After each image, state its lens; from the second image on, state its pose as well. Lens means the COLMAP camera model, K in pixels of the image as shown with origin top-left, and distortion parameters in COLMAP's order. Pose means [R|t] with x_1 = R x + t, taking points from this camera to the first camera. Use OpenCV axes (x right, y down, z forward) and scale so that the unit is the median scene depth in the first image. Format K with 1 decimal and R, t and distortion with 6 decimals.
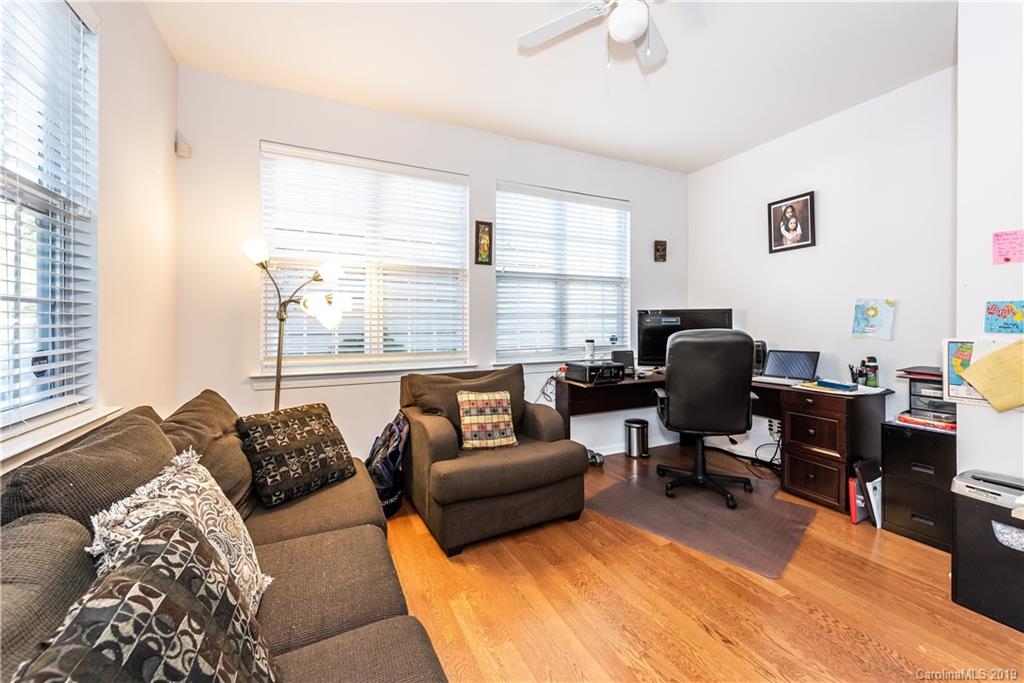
lens RADIAL K [[405.2, 0, 511.3], [0, 405.2, 329.8], [0, 0, 1]] dist [0.001394, -0.000063]
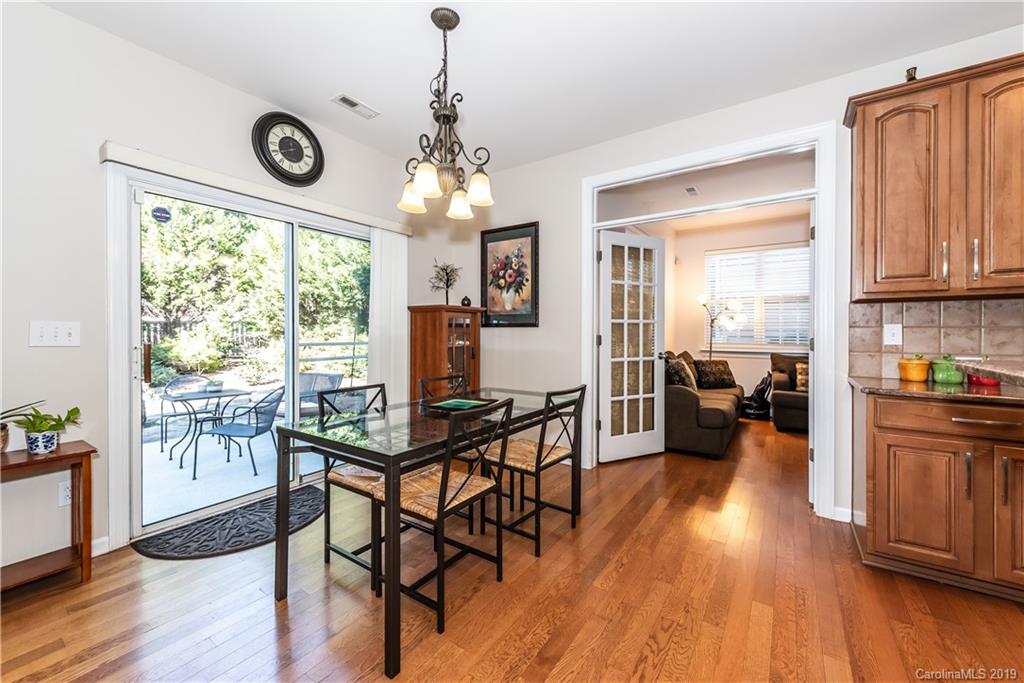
lens RADIAL K [[399.3, 0, 511.1], [0, 399.3, 333.4], [0, 0, 1]] dist [0.000170, -0.000560]
pose [[0.495708, 0.008758, -0.868445, 0.906502], [-0.014587, 0.999892, 0.001758, 0.027942], [0.868367, 0.011797, 0.495782, -1.223692]]
